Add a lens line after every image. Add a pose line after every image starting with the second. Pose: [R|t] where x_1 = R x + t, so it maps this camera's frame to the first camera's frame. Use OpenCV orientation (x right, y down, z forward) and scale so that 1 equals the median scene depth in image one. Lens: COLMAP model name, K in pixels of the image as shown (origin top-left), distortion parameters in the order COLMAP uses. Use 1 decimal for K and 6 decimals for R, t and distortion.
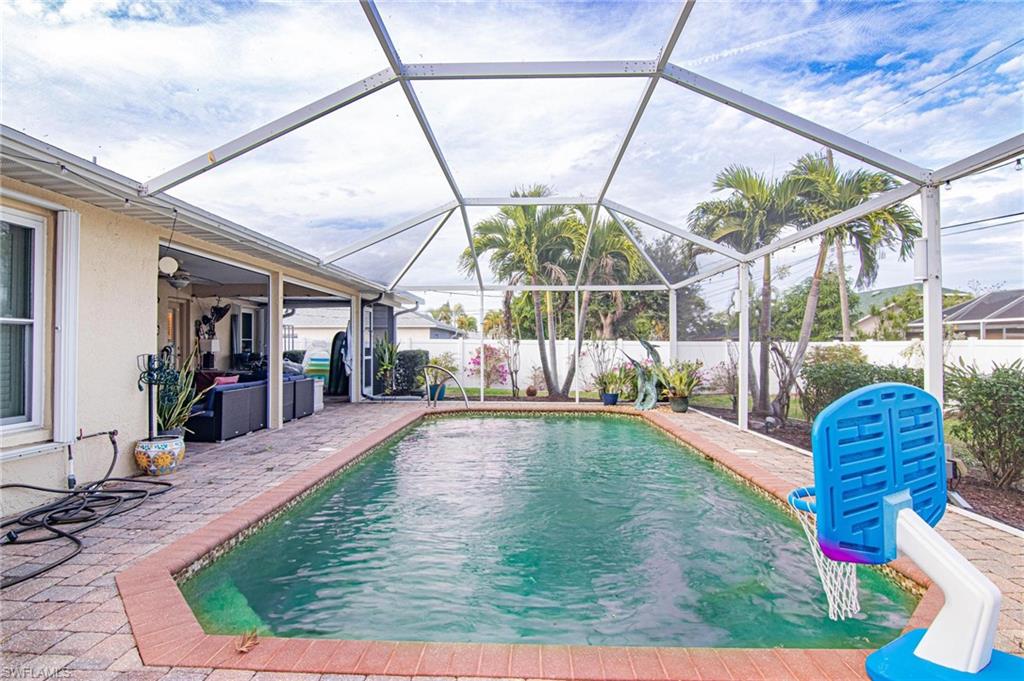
lens RADIAL K [[518.2, 0, 511.8], [0, 518.2, 381.7], [0, 0, 1]] dist [0.000938, -0.011288]
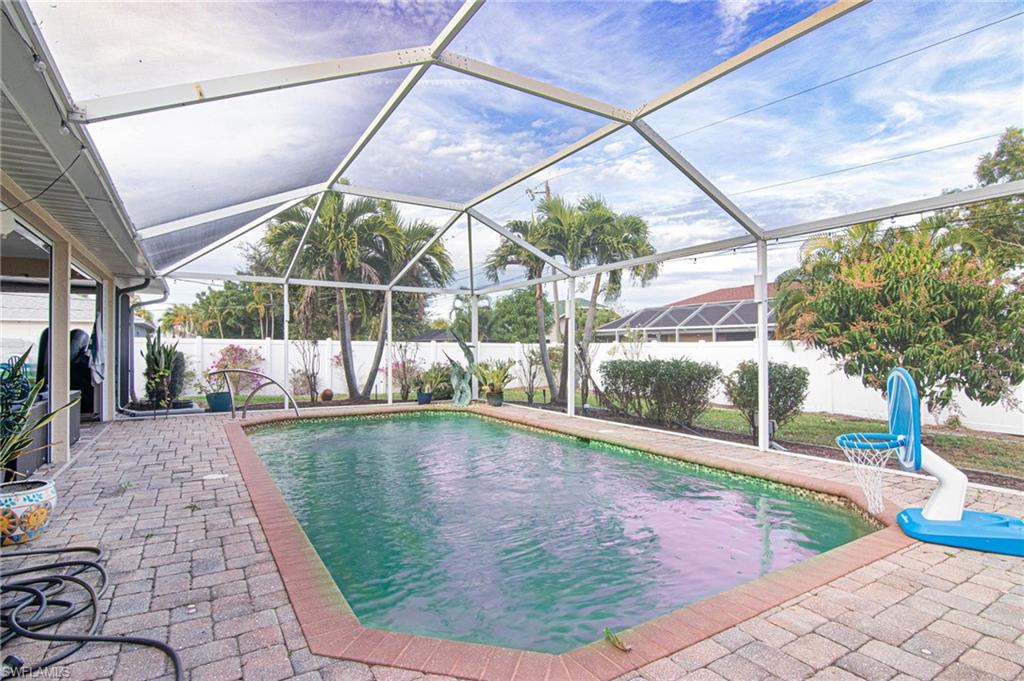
lens RADIAL K [[519.8, 0, 506.7], [0, 519.8, 342.4], [0, 0, 1]] dist [-0.004309, -0.011566]
pose [[0.832130, 0.005294, 0.554555, -0.226236], [0.037485, 0.997131, -0.065766, -0.002850], [-0.553312, 0.075514, 0.829544, 0.044409]]
